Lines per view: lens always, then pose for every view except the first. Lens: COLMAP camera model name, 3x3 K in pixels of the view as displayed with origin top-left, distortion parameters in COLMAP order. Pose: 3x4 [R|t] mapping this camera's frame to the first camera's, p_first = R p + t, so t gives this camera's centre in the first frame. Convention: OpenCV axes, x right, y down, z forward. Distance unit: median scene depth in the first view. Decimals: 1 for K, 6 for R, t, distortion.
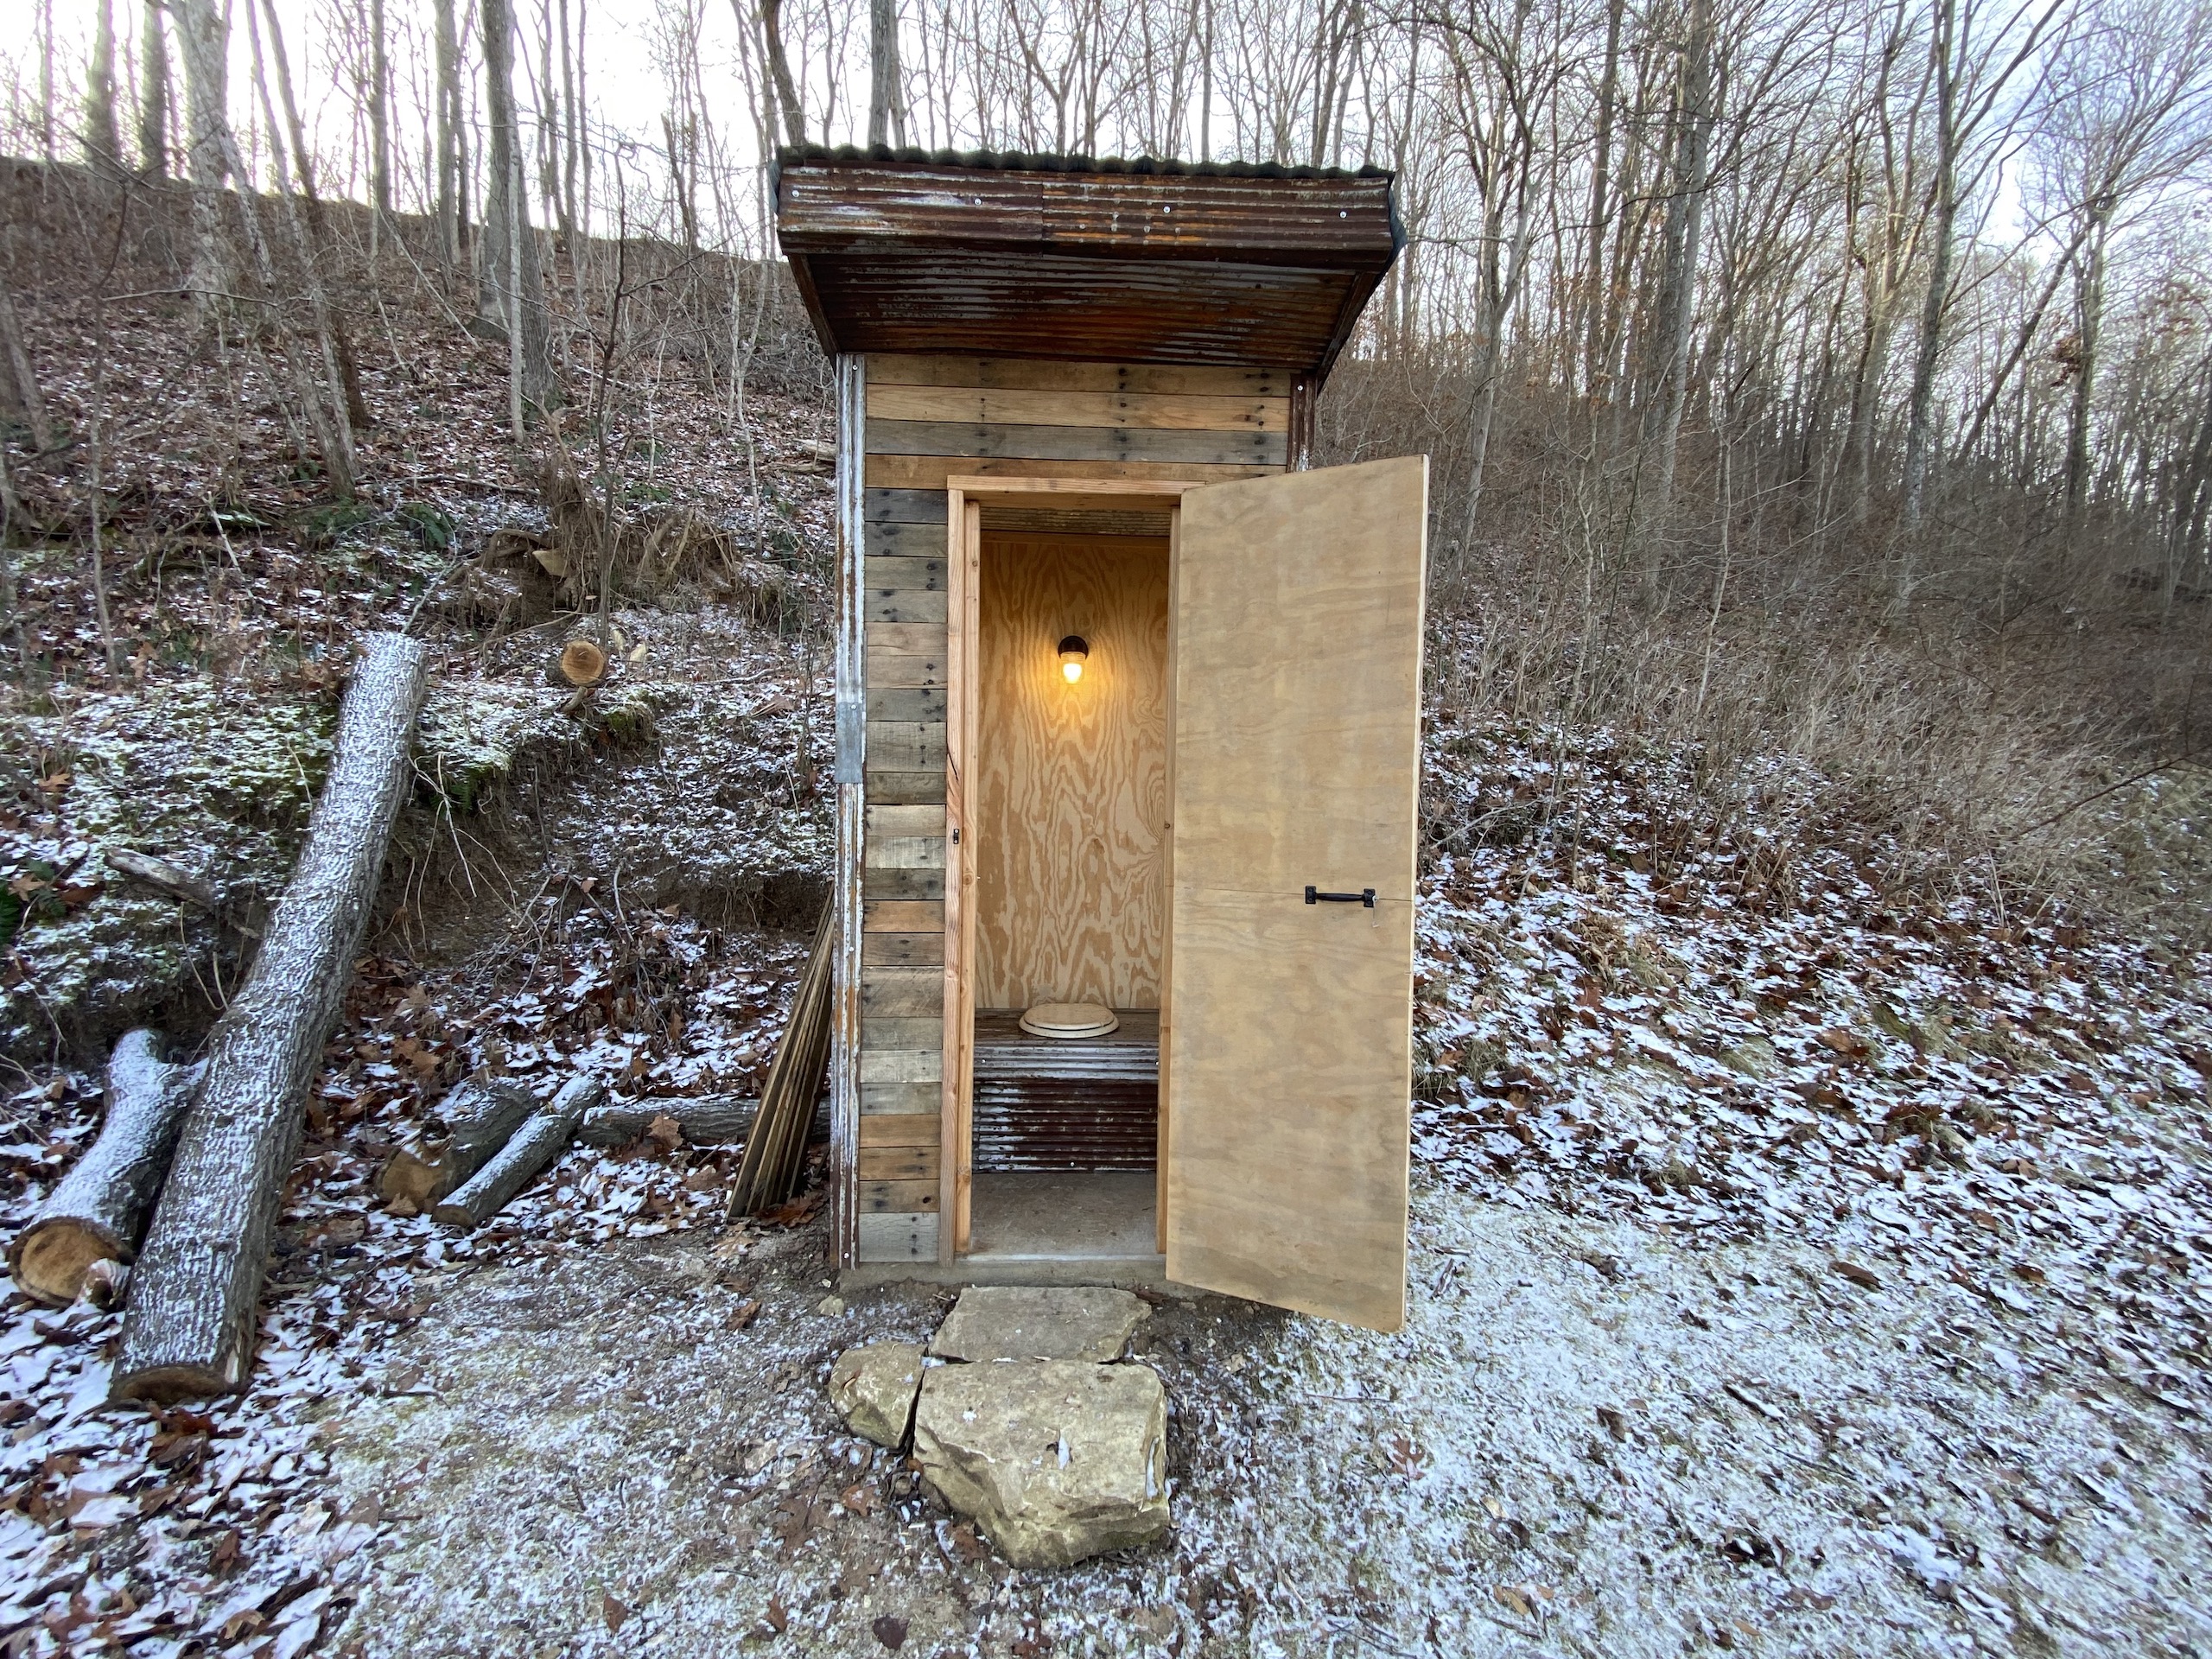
lens RADIAL K [[893.0, 0, 1106.0], [0, 893.0, 829.5], [0, 0, 1]] dist [0.015692, -0.018950]
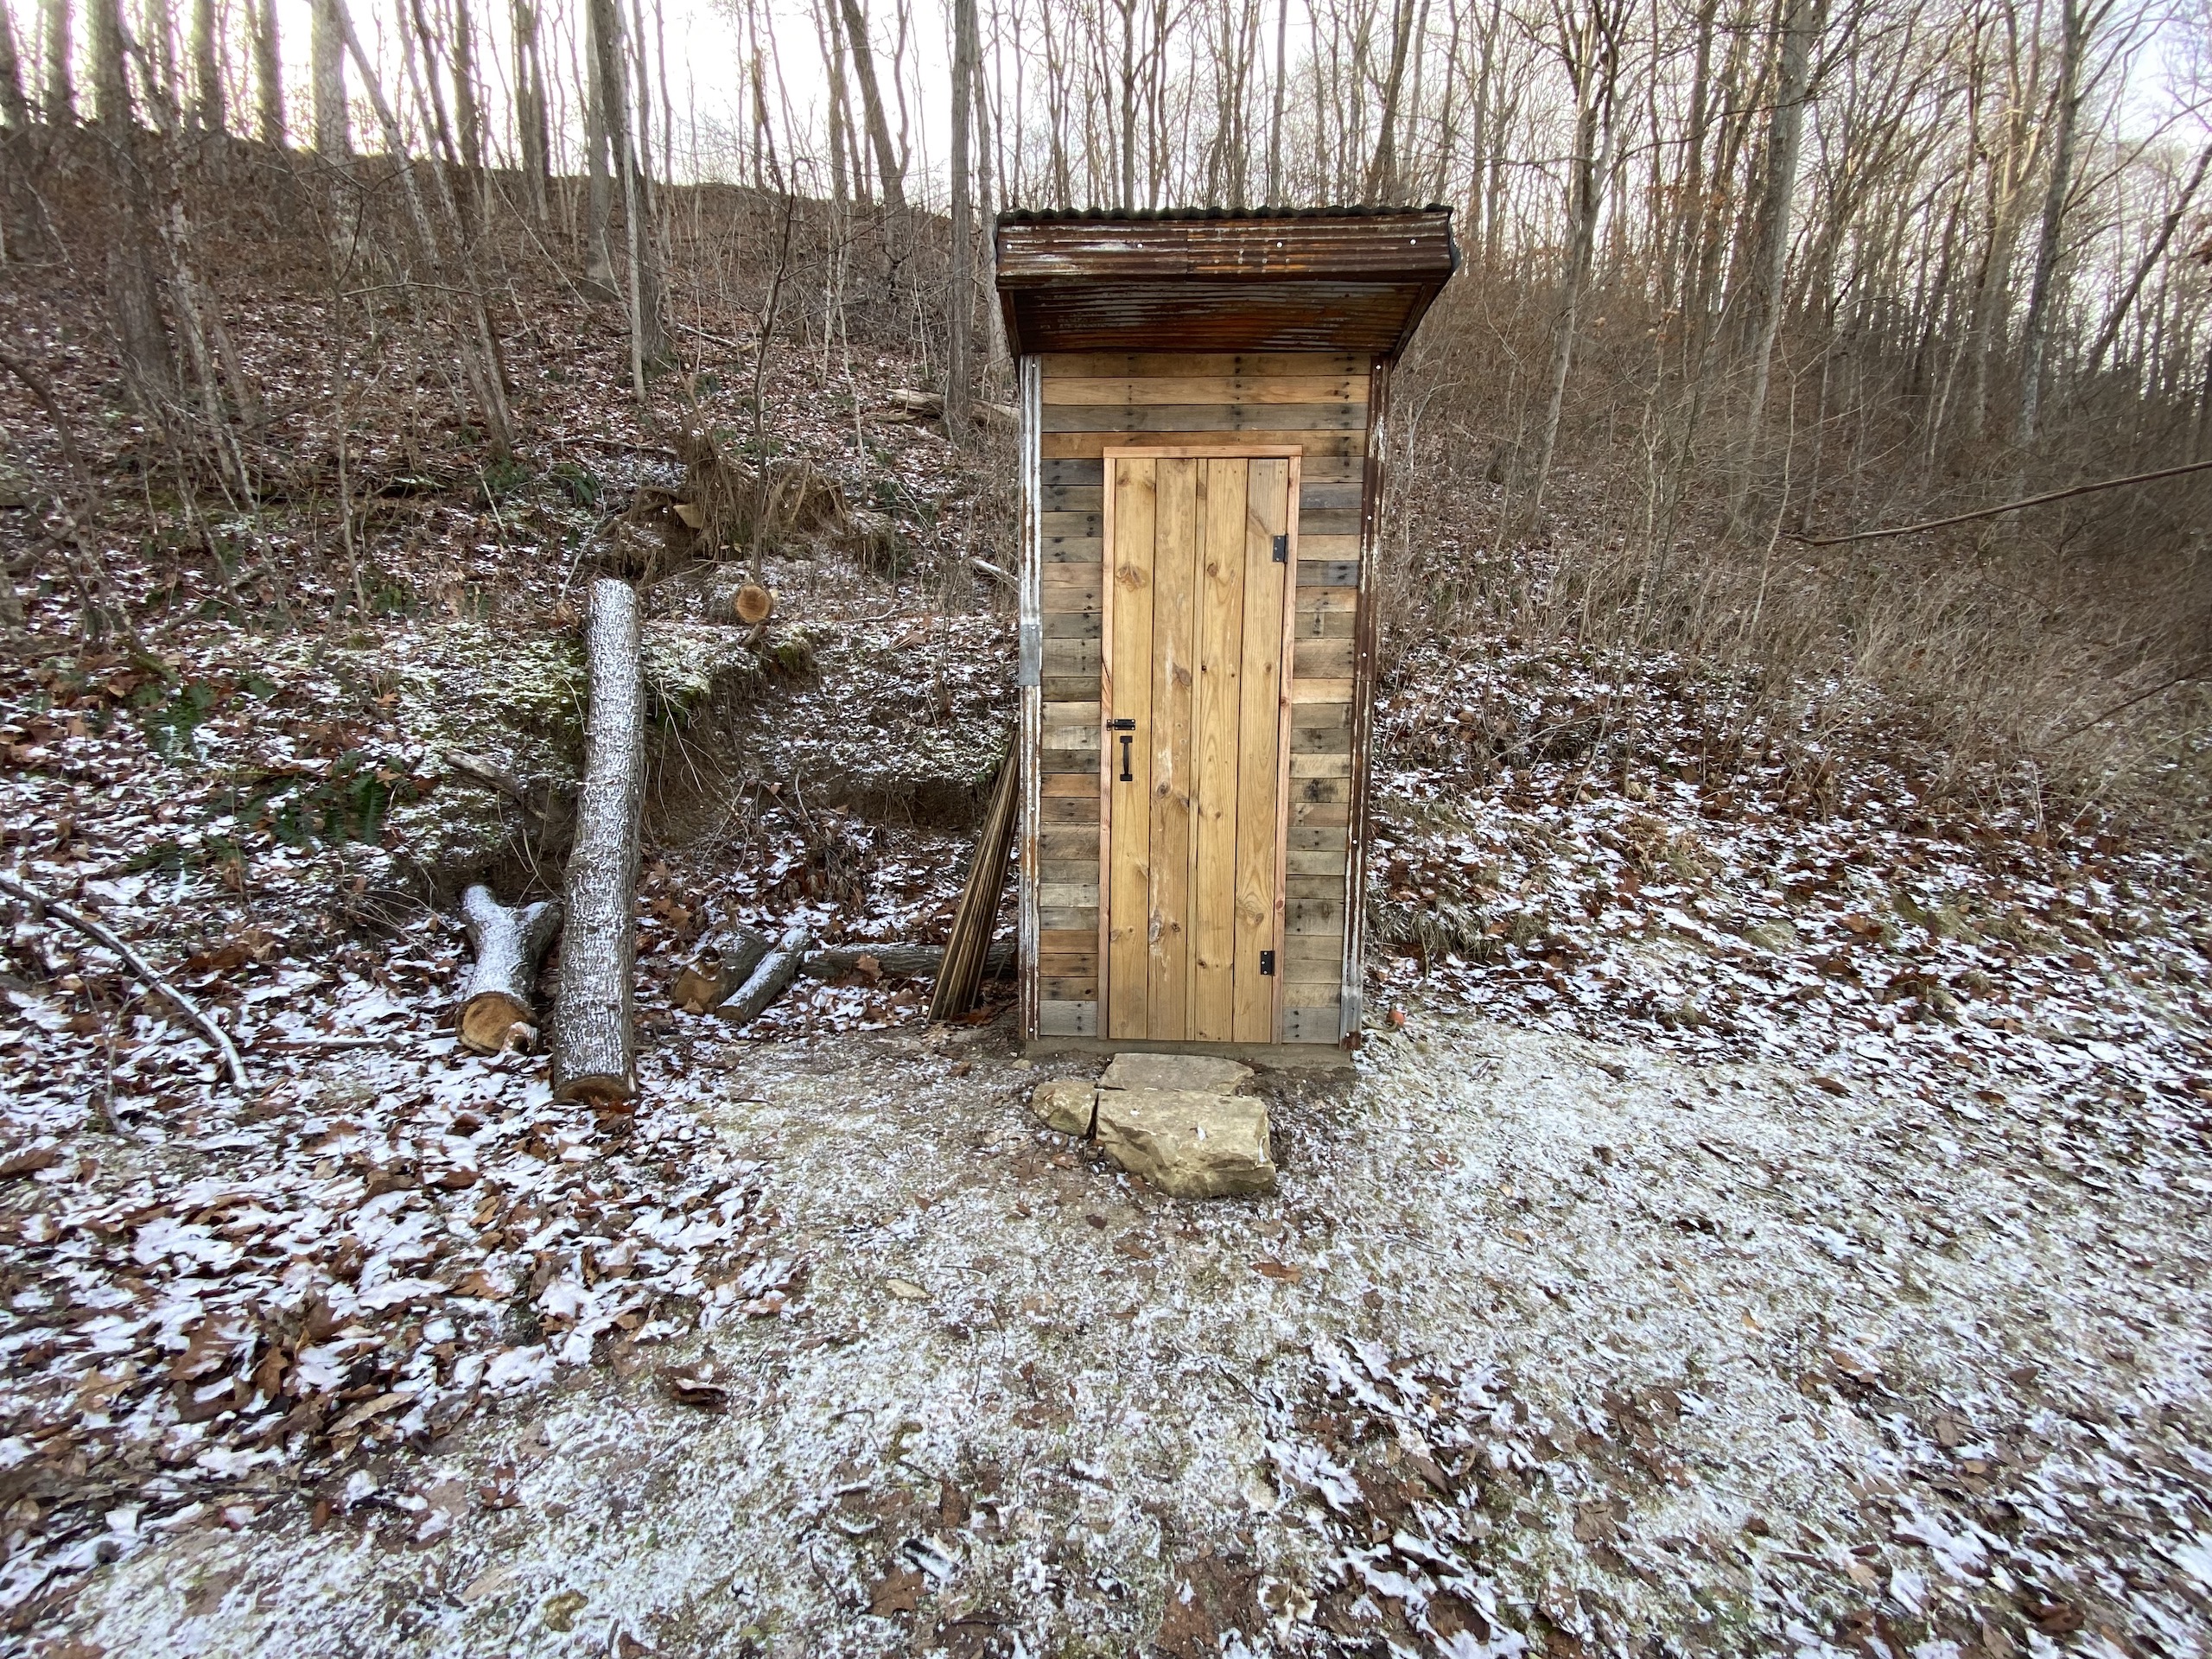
lens RADIAL K [[893.0, 0, 1106.0], [0, 893.0, 829.5], [0, 0, 1]] dist [0.015692, -0.018950]
pose [[0.997297, 0.001128, -0.073466, -0.048797], [0.003507, 0.998011, 0.062935, 0.052611], [0.073391, -0.063022, 0.995310, -0.219271]]
